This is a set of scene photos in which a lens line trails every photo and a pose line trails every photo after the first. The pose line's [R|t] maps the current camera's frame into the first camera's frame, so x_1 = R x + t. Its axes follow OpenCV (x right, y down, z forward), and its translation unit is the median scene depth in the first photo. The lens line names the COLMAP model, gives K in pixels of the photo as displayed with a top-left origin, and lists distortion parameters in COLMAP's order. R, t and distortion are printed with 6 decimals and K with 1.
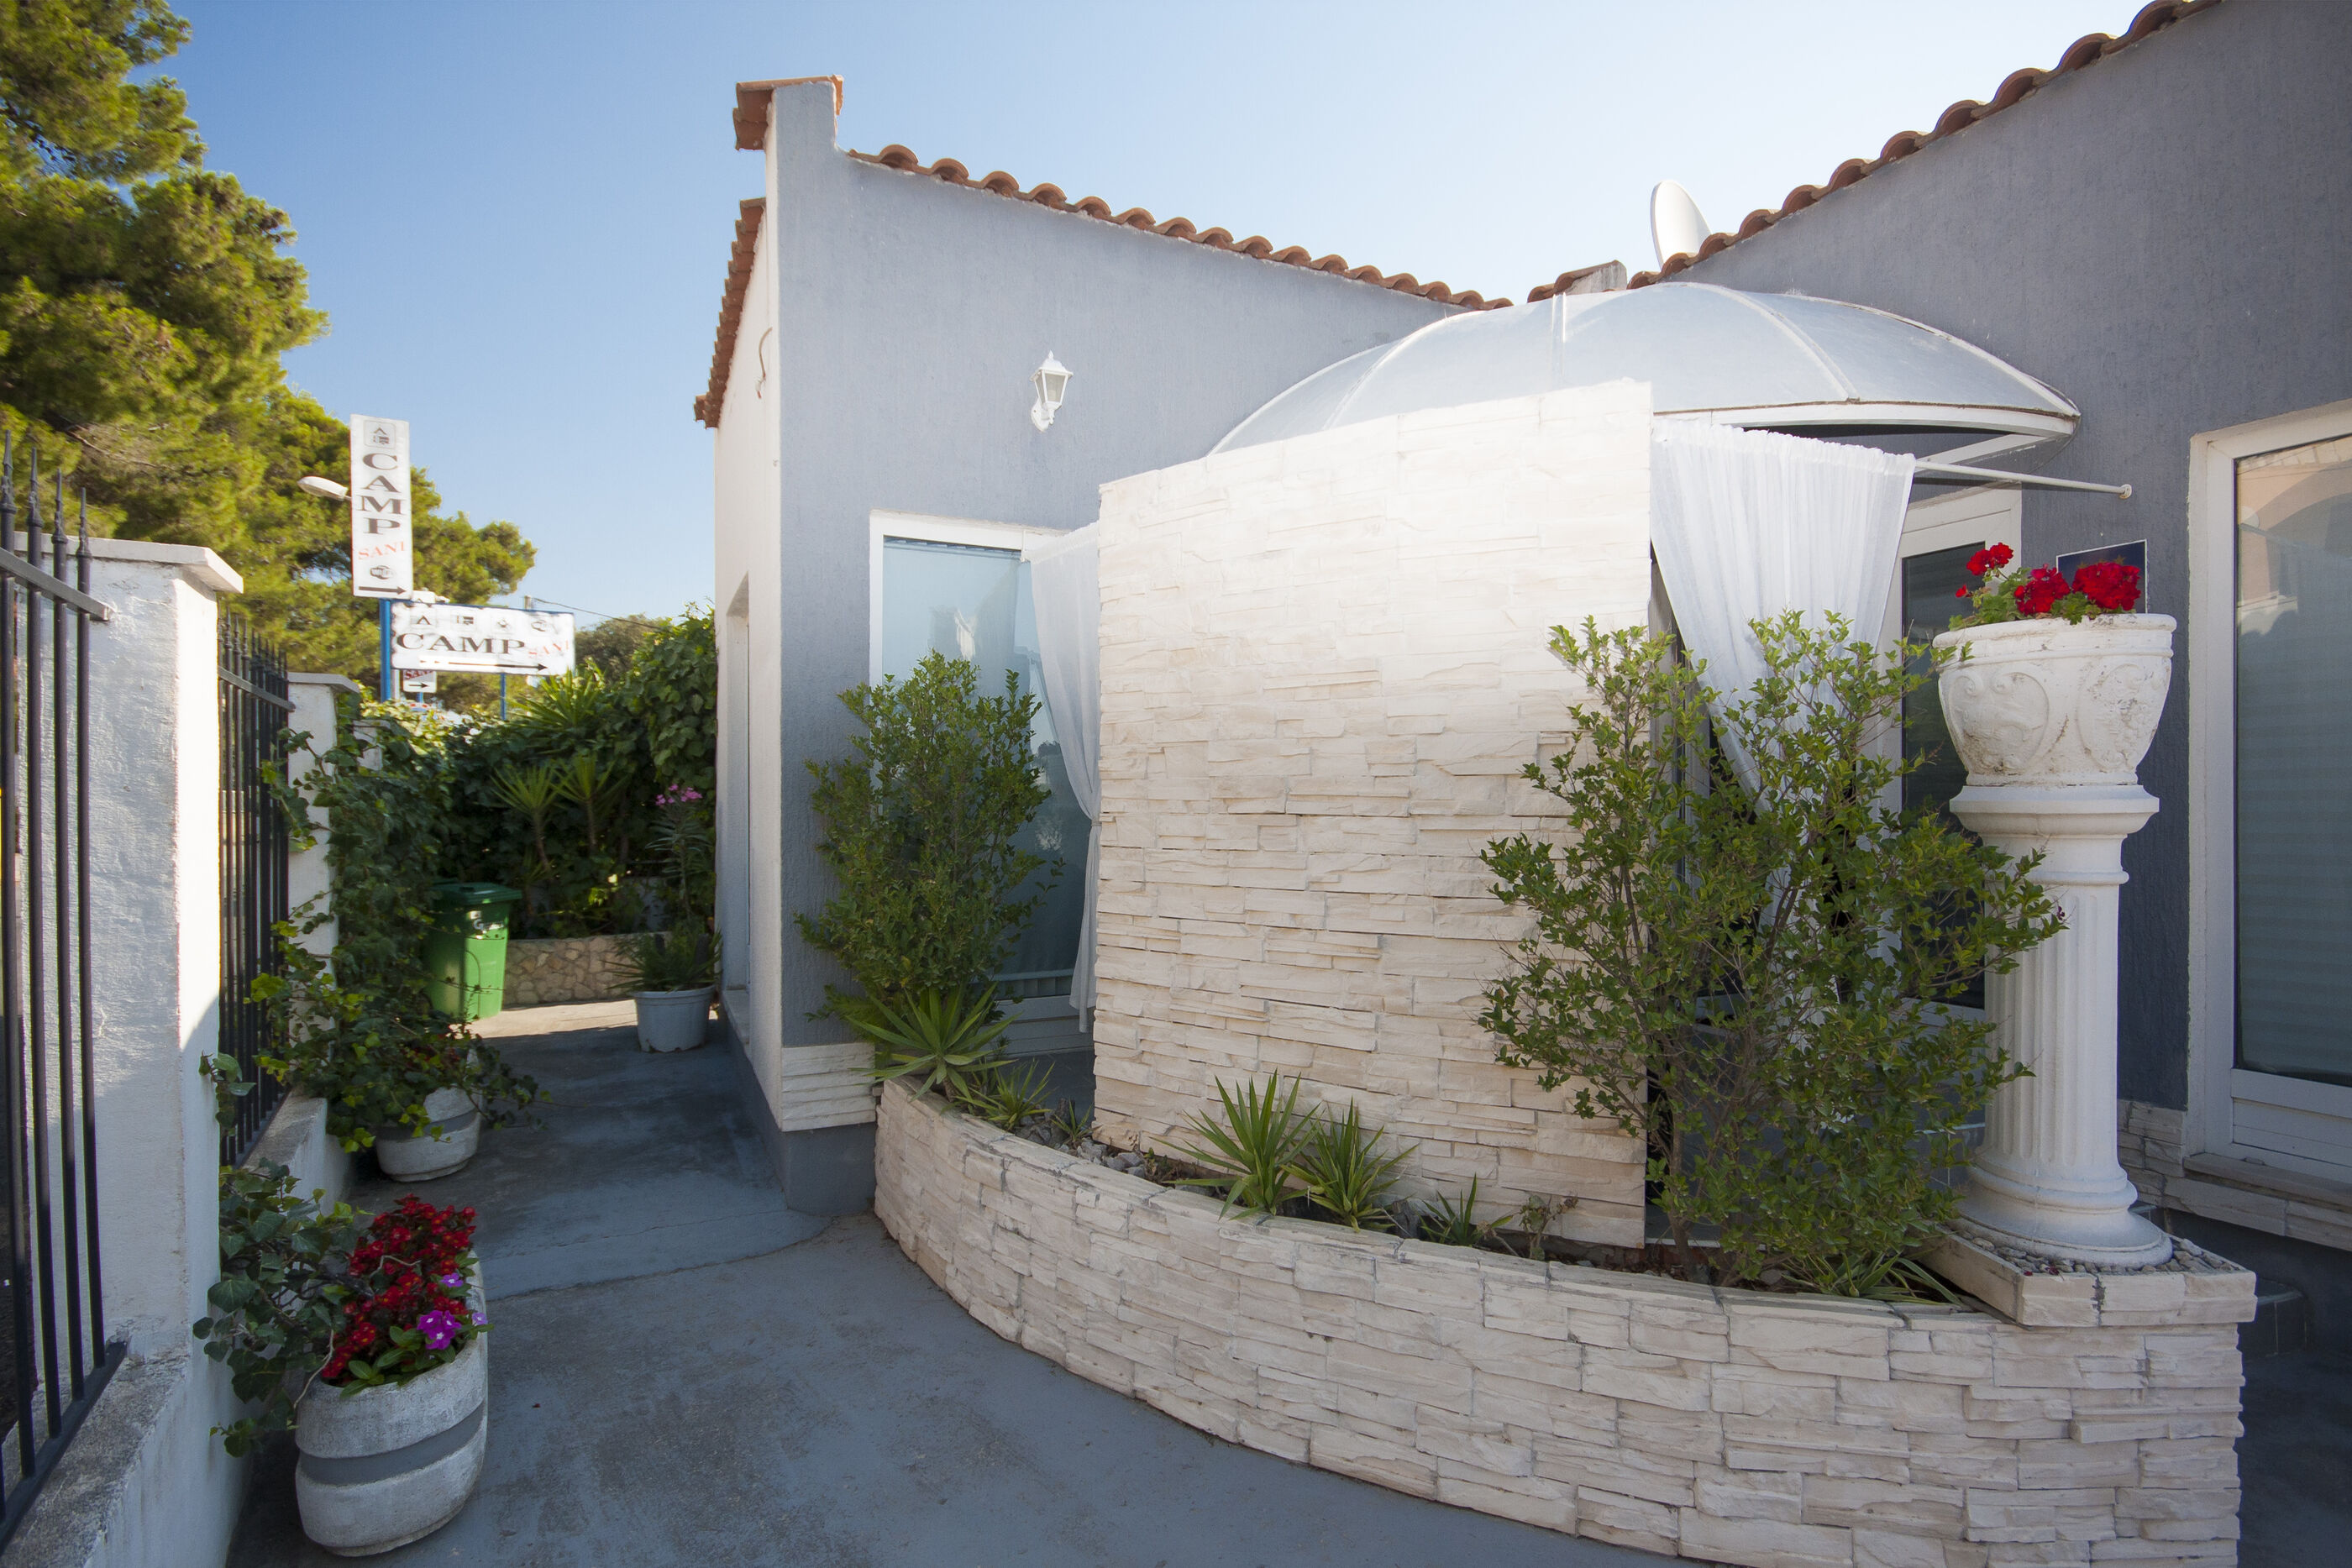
lens RADIAL K [[1149.4, 0, 1181.4], [0, 1149.4, 804.6], [0, 0, 1]] dist [0.011892, -0.015320]
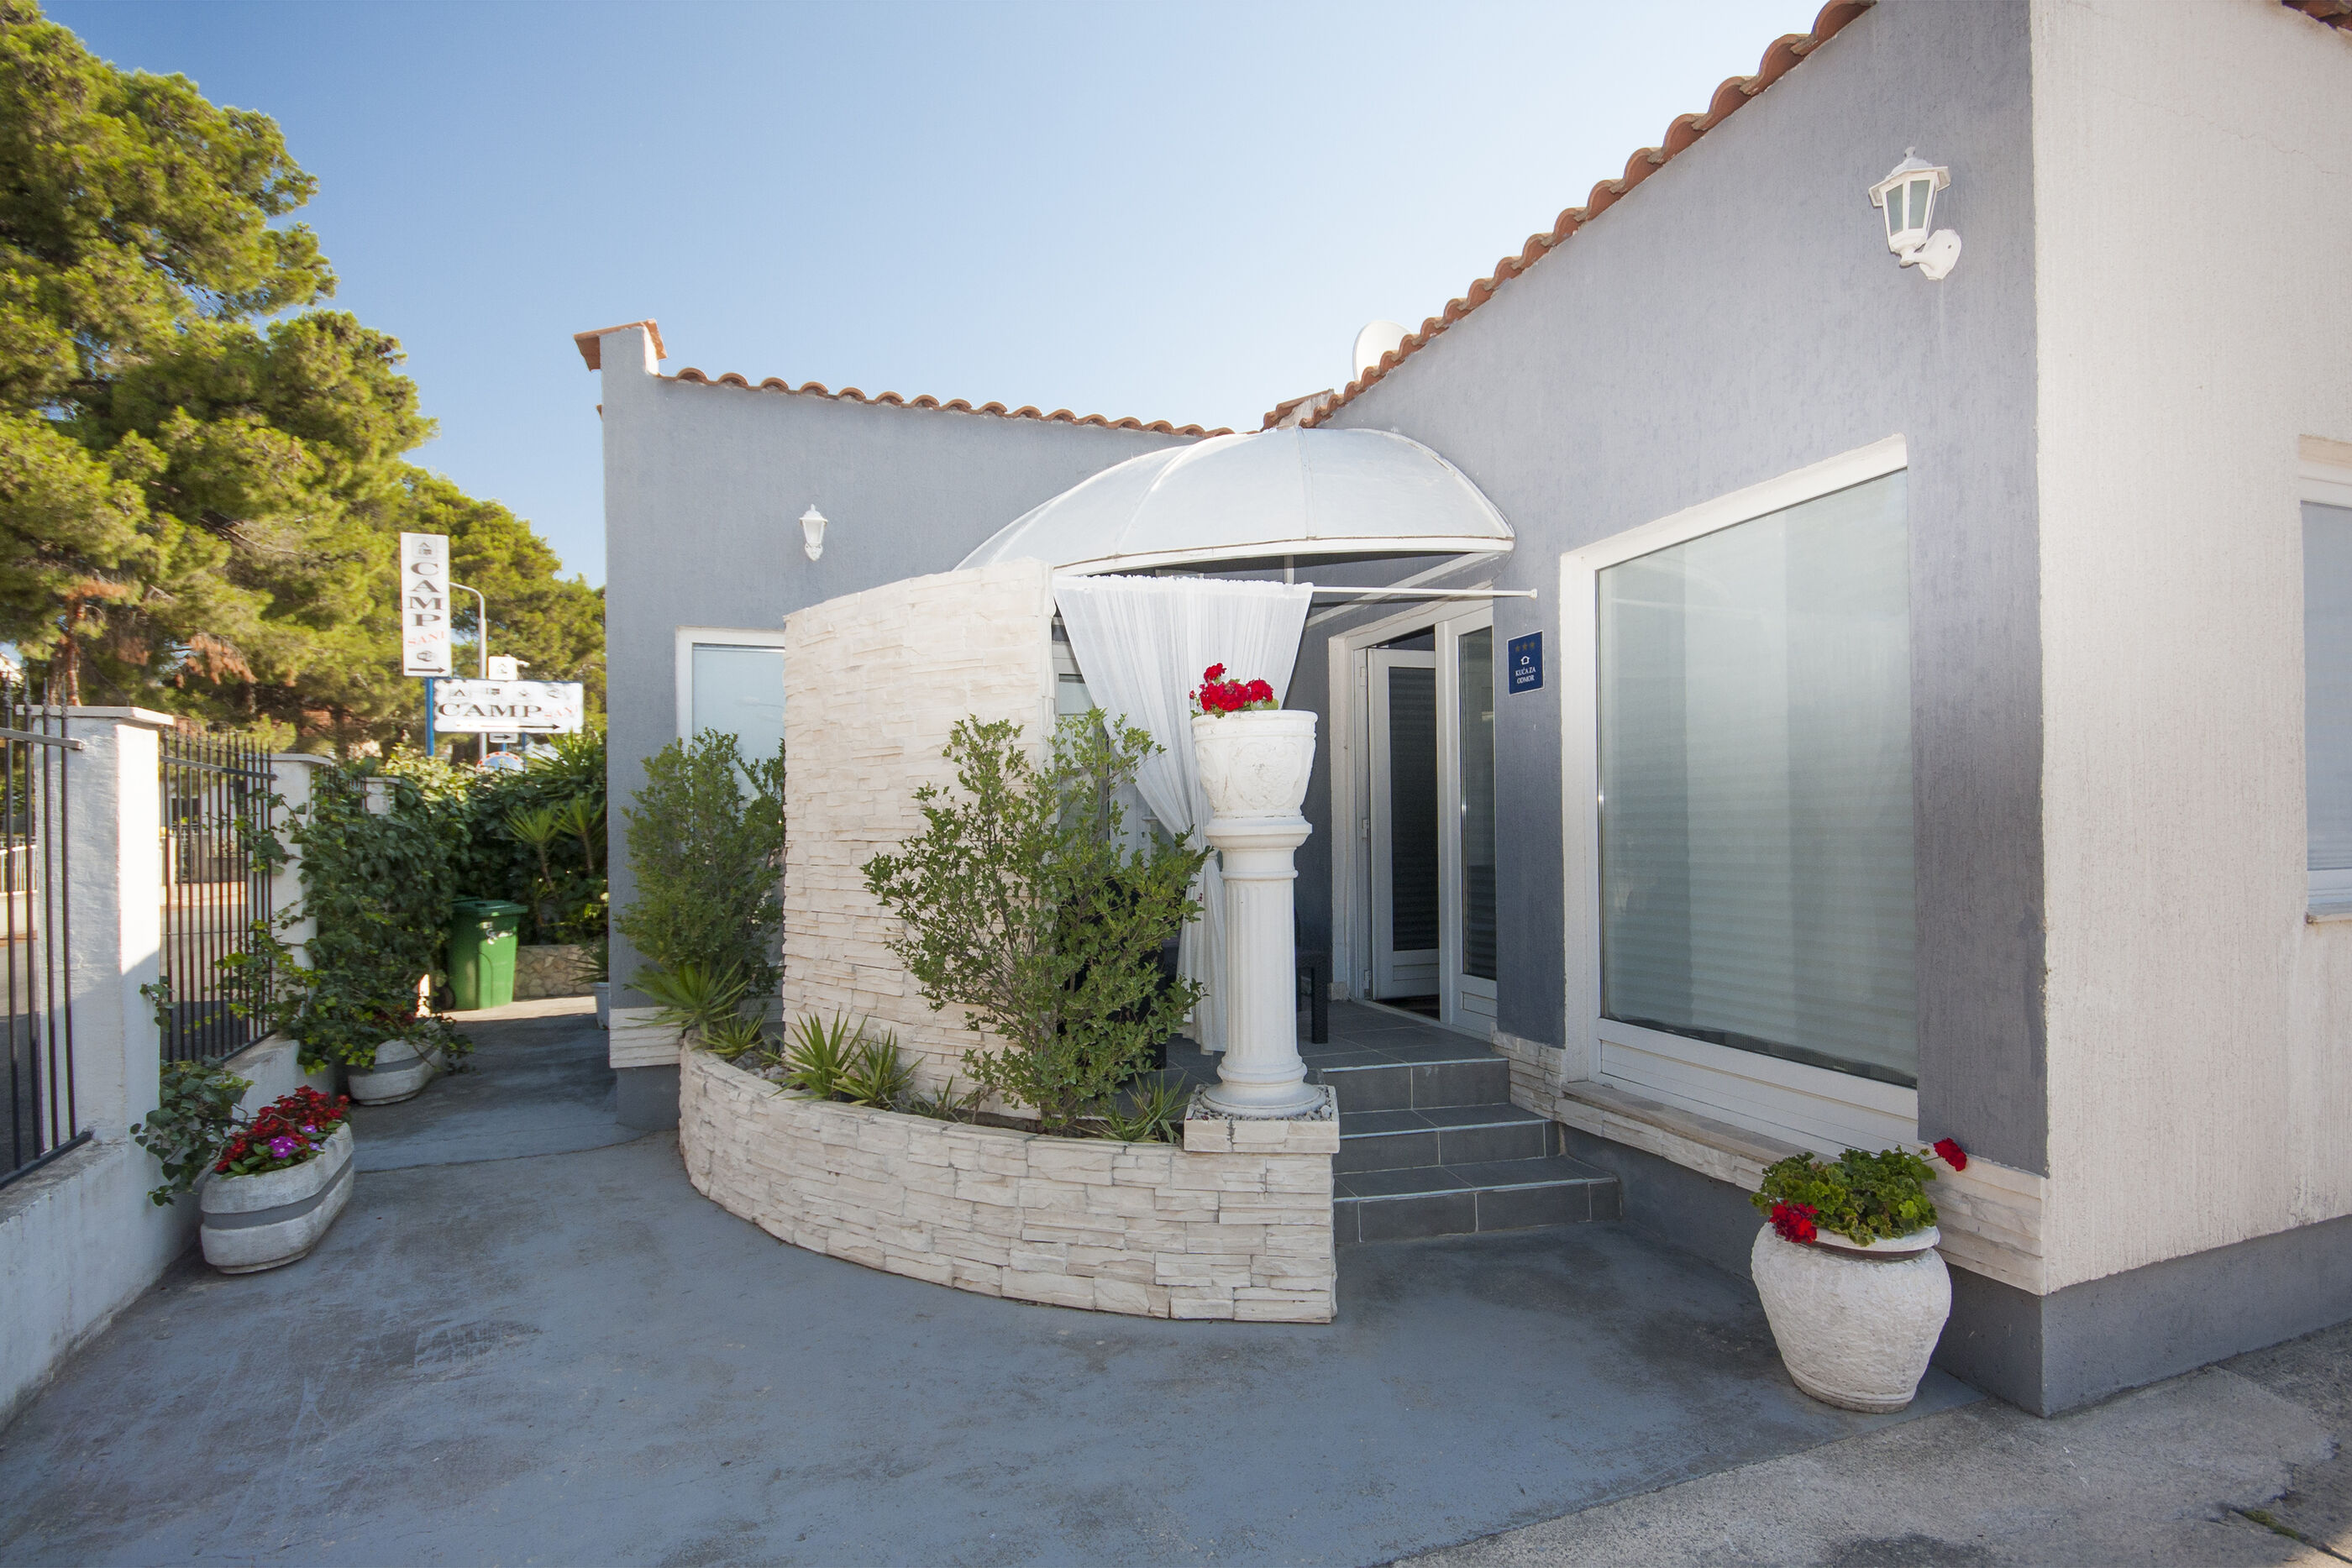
lens RADIAL K [[1104.2, 0, 1169.3], [0, 1104.2, 815.9], [0, 0, 1]] dist [-0.001362, -0.000389]
pose [[0.996731, -0.014929, -0.079400, 0.322891], [0.014092, 0.999839, -0.011098, -0.001350], [0.079553, 0.009943, 0.996781, -0.216467]]
